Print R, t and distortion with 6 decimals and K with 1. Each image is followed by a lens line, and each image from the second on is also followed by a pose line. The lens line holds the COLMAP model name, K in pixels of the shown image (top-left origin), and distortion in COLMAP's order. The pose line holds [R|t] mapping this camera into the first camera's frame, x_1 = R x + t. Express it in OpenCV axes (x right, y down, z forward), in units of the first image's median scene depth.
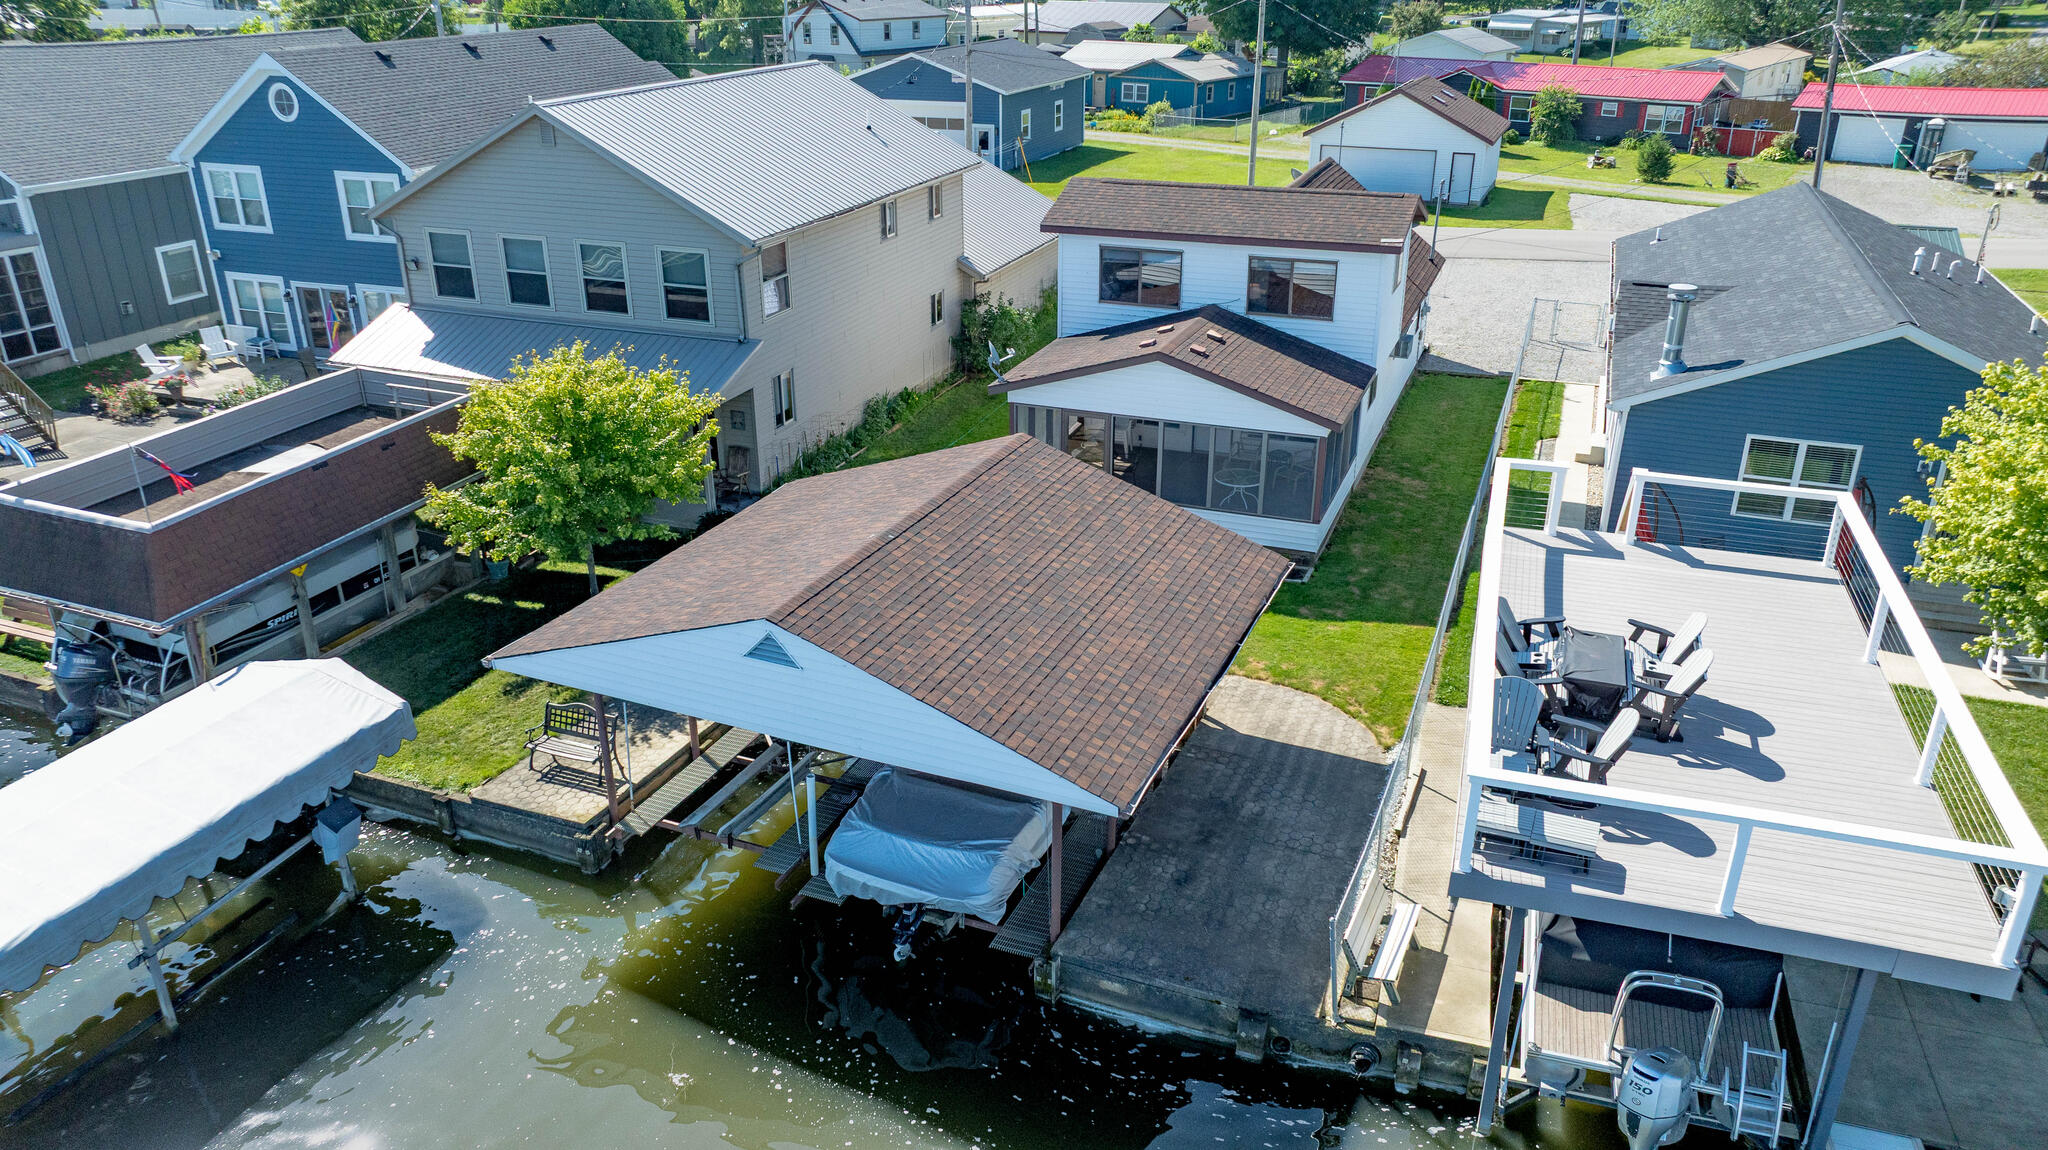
lens RADIAL K [[1446.8, 0, 1024.0], [0, 1446.8, 575.0], [0, 0, 1]] dist [-0.020482, 0.000269]
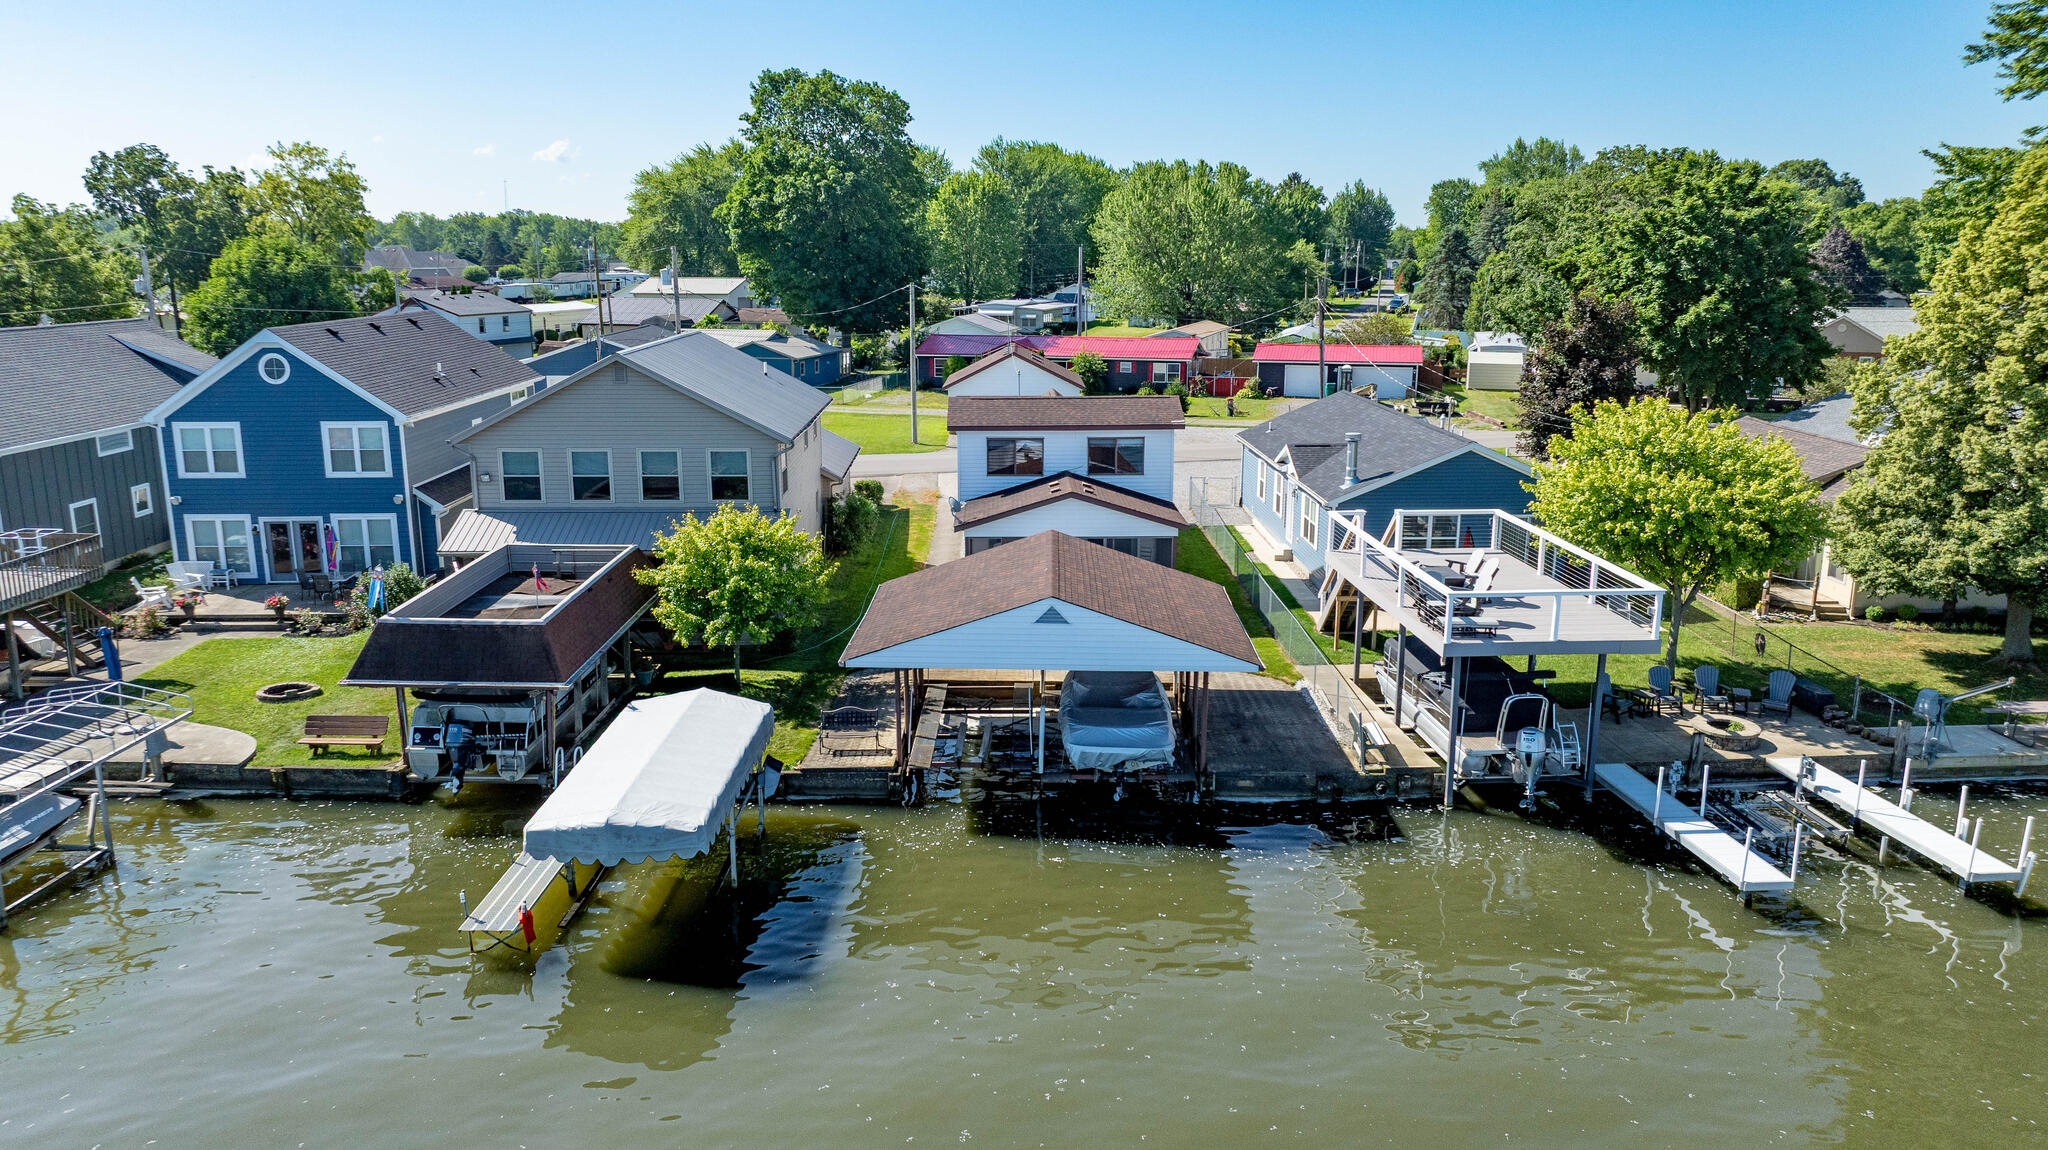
lens RADIAL K [[1441.0, 0, 1024.0], [0, 1441.0, 575.0], [0, 0, 1]] dist [-0.020689, 0.007840]
pose [[0.925928, -0.081253, 0.368857, -0.396343], [0.149908, 0.975431, -0.161437, 0.131135], [-0.346677, 0.204773, 0.915359, -0.290282]]
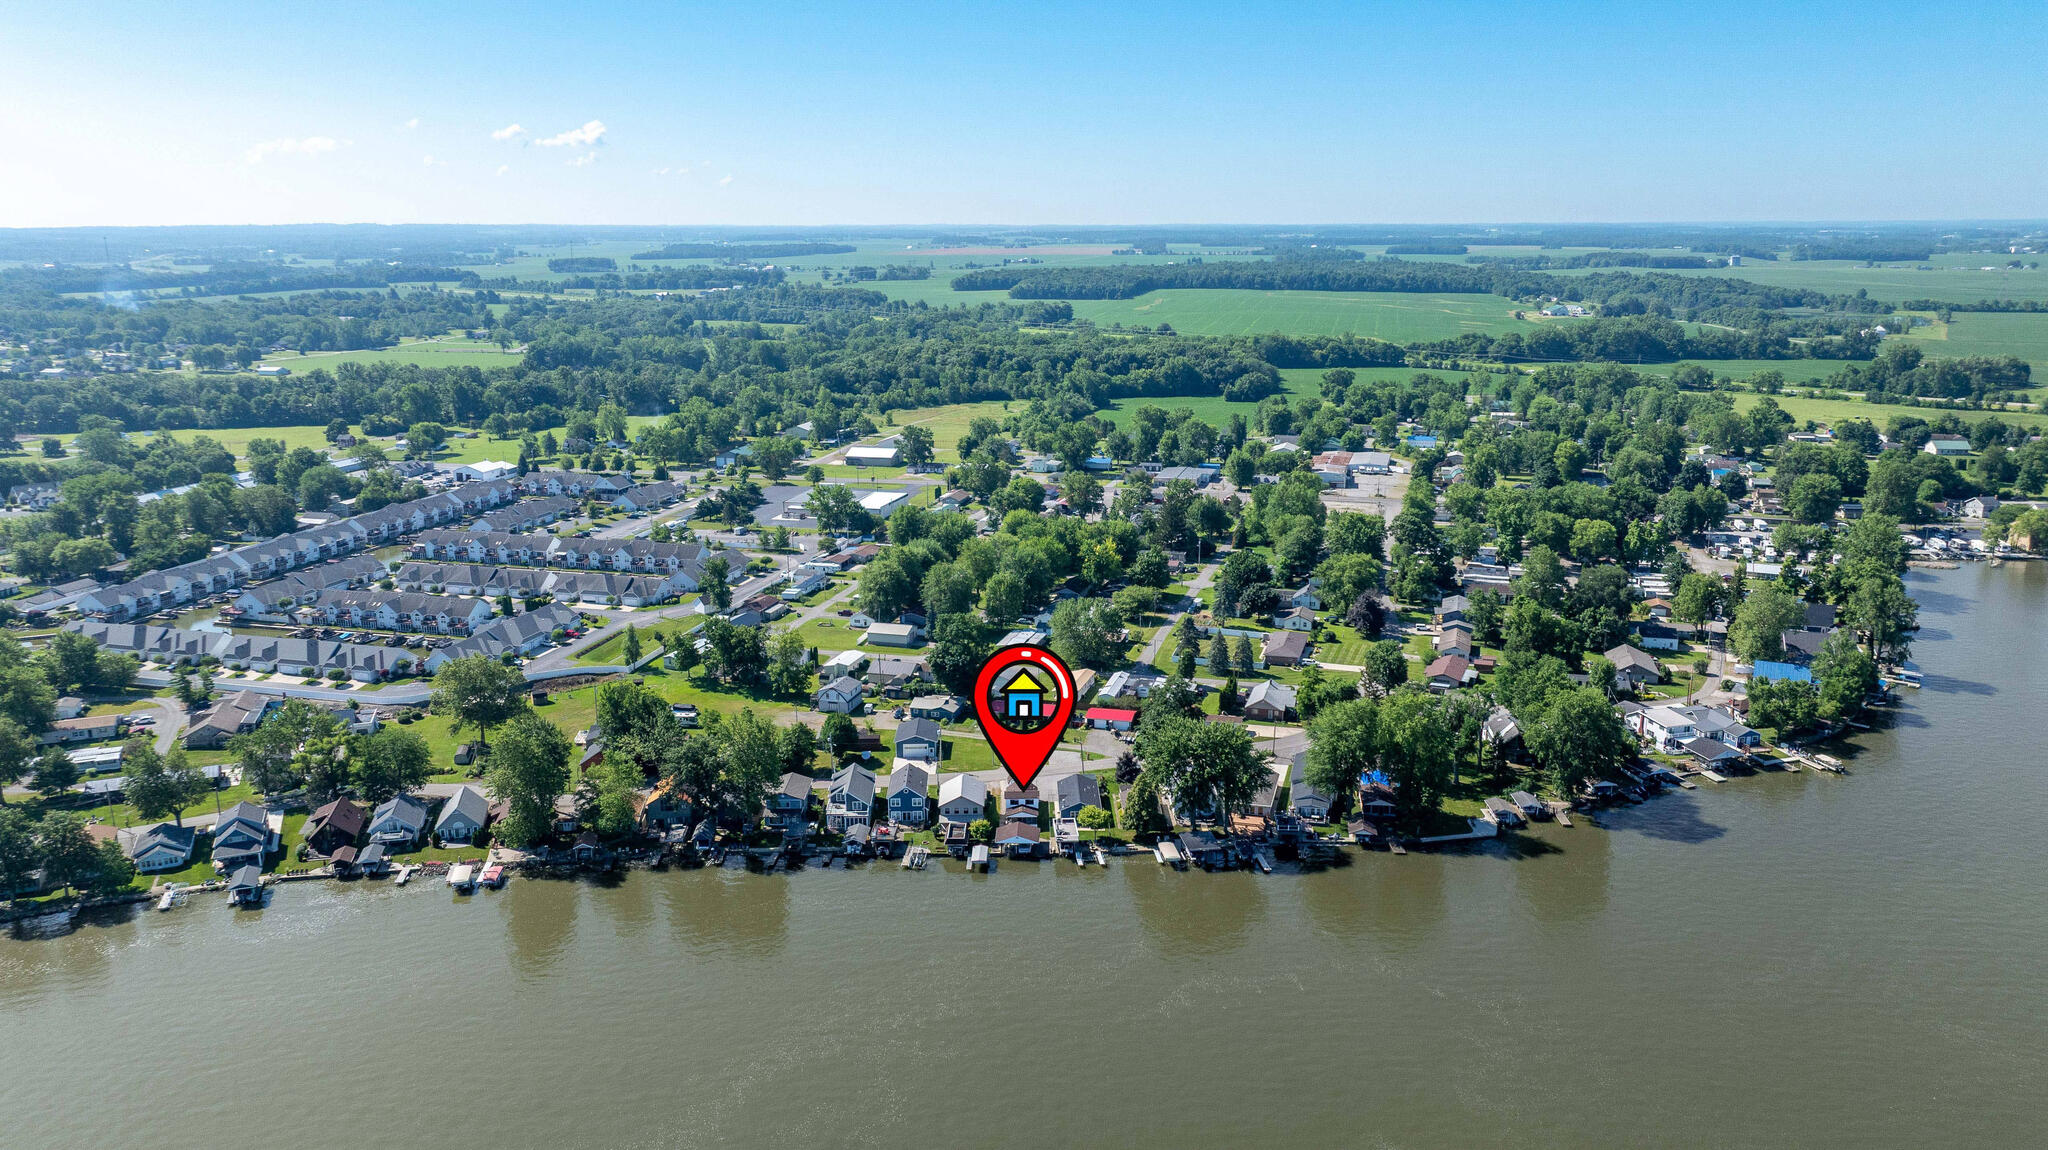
lens RADIAL K [[1441.4, 0, 1024.0], [0, 1441.4, 575.0], [0, 0, 1]] dist [-0.011489, 0.004758]
pose [[0.930840, -0.091772, 0.353715, -2.743478], [0.156633, 0.974725, -0.159302, -0.116087], [-0.330156, 0.203689, 0.921688, -7.228034]]
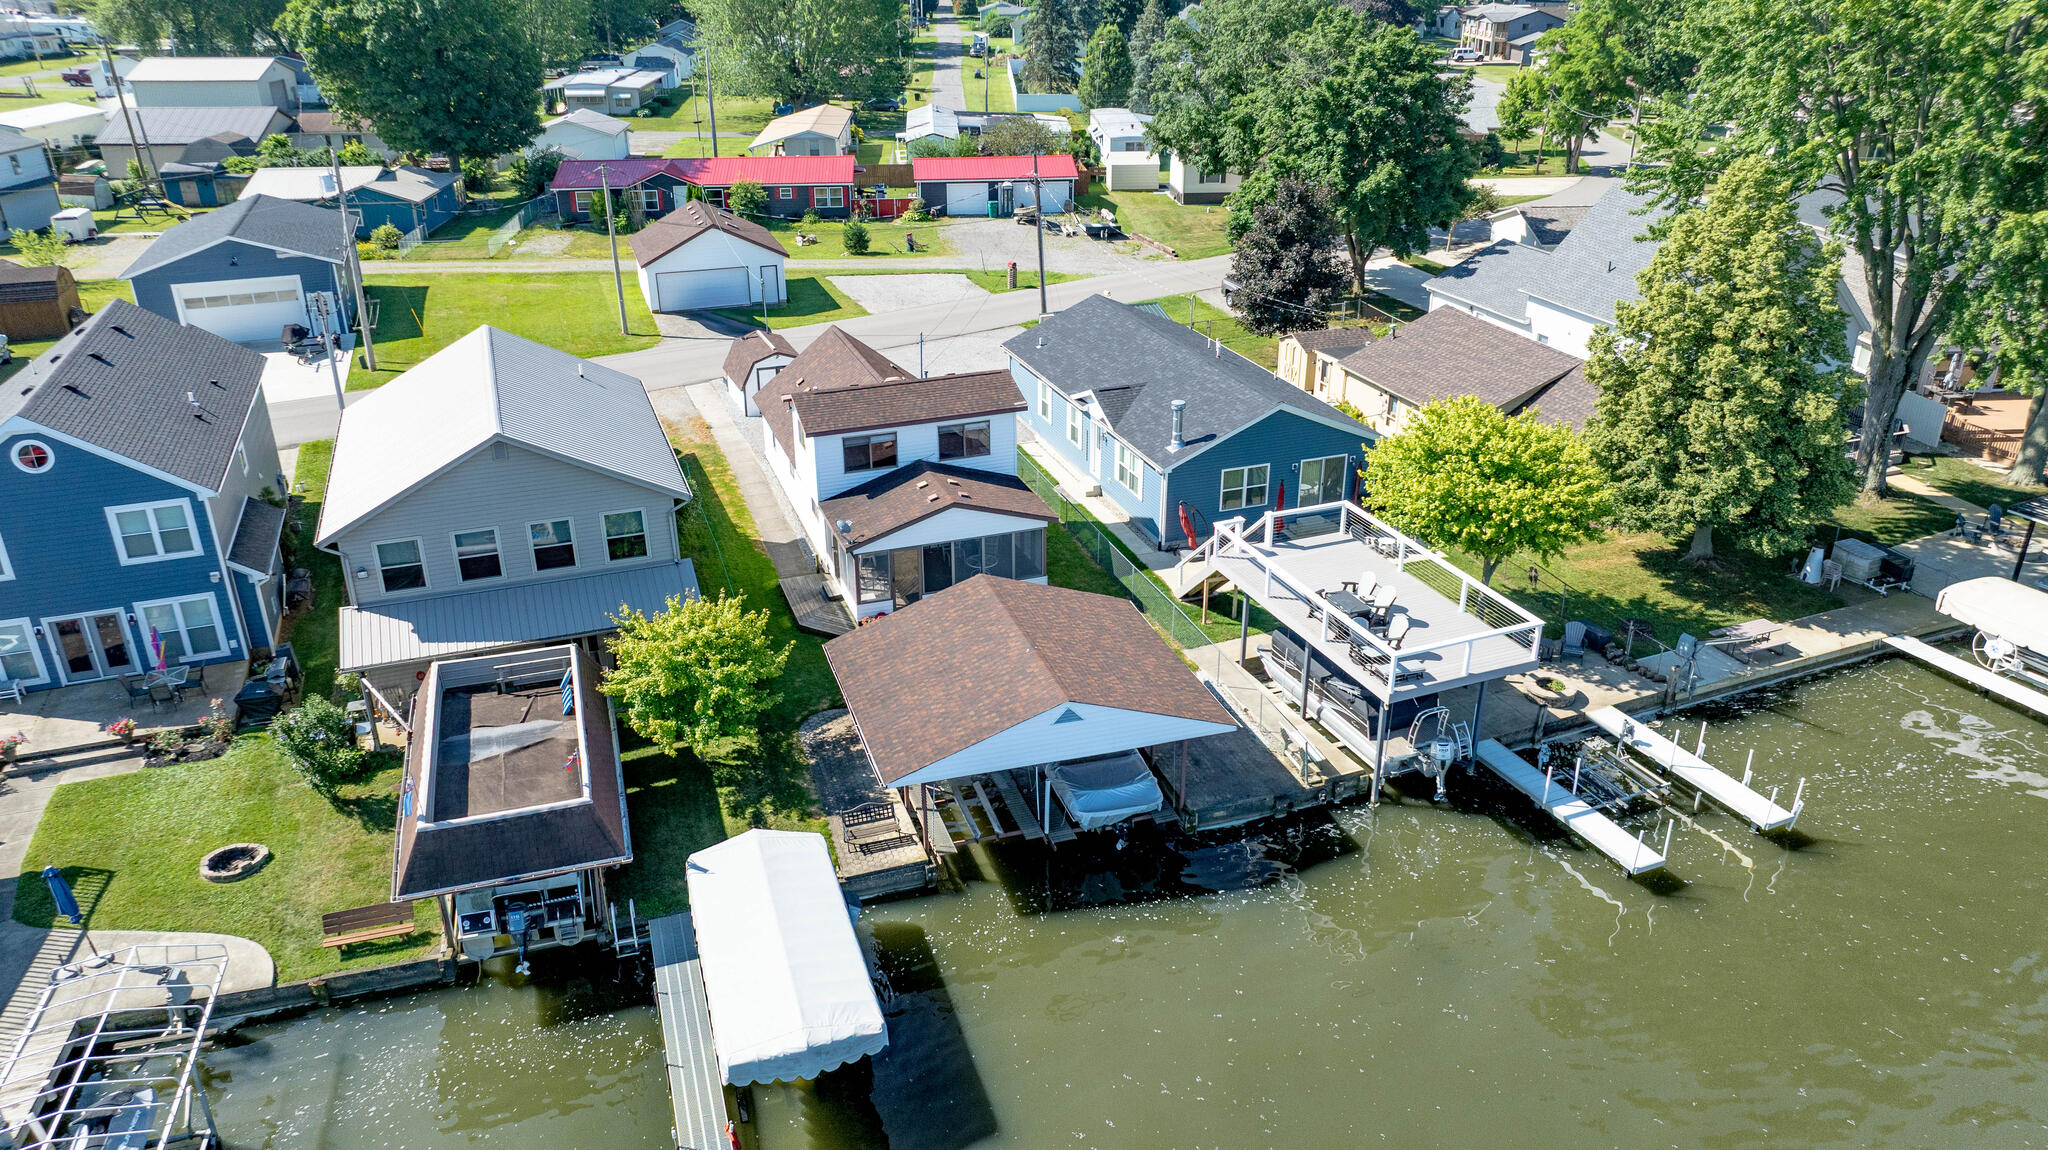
lens RADIAL K [[1441.4, 0, 1024.0], [0, 1441.4, 575.0], [0, 0, 1]] dist [-0.011489, 0.004758]
pose [[0.758876, -0.273707, 0.590924, -0.619017], [0.266593, 0.958442, 0.101572, -0.162686], [-0.594168, 0.080456, 0.800307, -0.263430]]
